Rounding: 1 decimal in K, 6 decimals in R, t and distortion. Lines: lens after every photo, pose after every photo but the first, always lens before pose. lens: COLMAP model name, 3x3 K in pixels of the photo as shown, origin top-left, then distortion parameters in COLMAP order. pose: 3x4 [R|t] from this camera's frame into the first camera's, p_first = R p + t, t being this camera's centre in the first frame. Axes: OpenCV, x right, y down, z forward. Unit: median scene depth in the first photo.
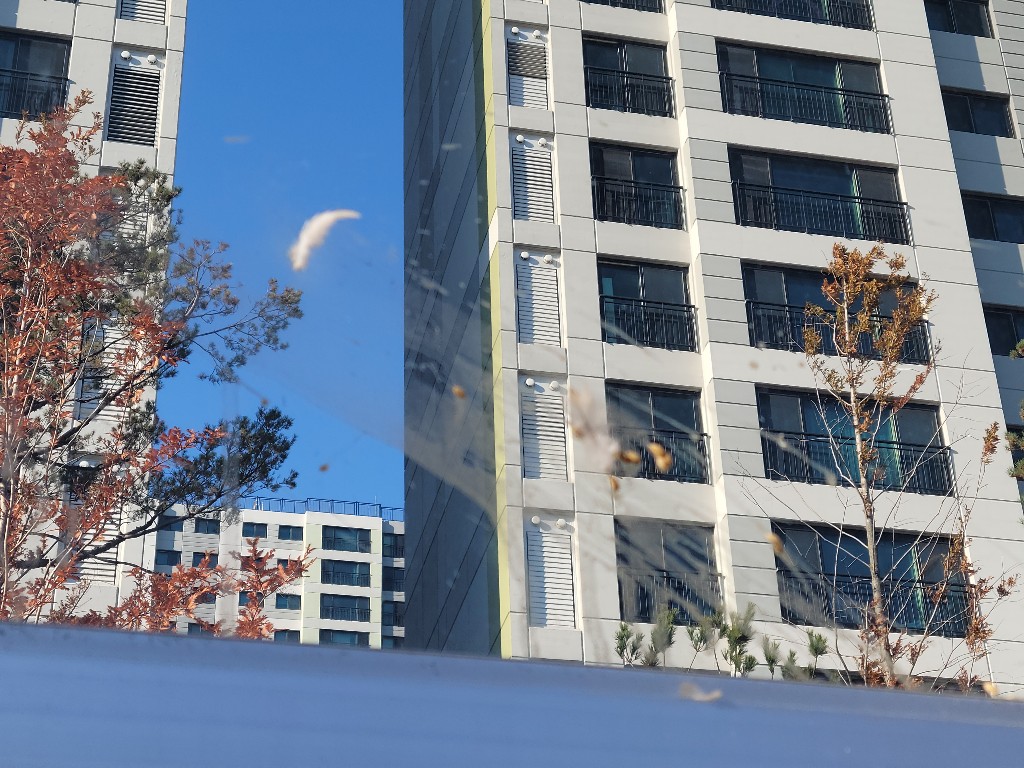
lens RADIAL K [[1996.2, 0, 512.0], [0, 1996.2, 384.0], [0, 0, 1]] dist [0.044583, 0.497464]
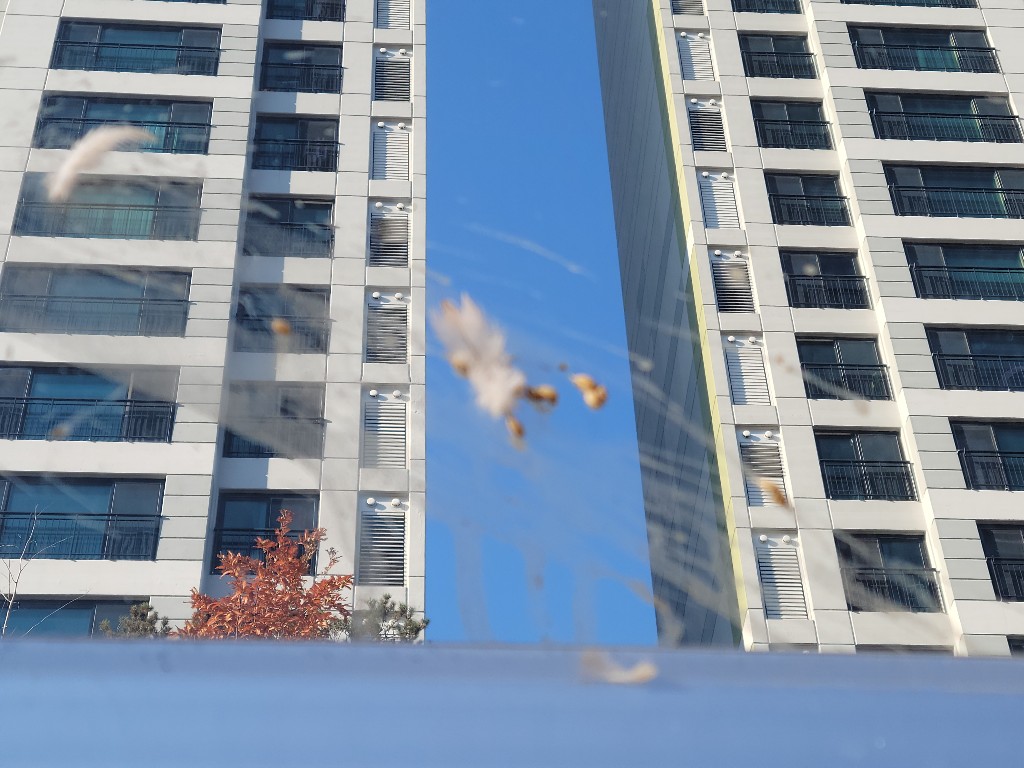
lens RADIAL K [[1996.2, 0, 512.0], [0, 1996.2, 384.0], [0, 0, 1]] dist [0.044583, 0.497464]
pose [[0.987254, -0.113778, -0.111283, 0.007602], [0.088755, 0.974000, -0.208441, 0.213139], [0.132105, 0.195907, 0.971683, -0.141987]]
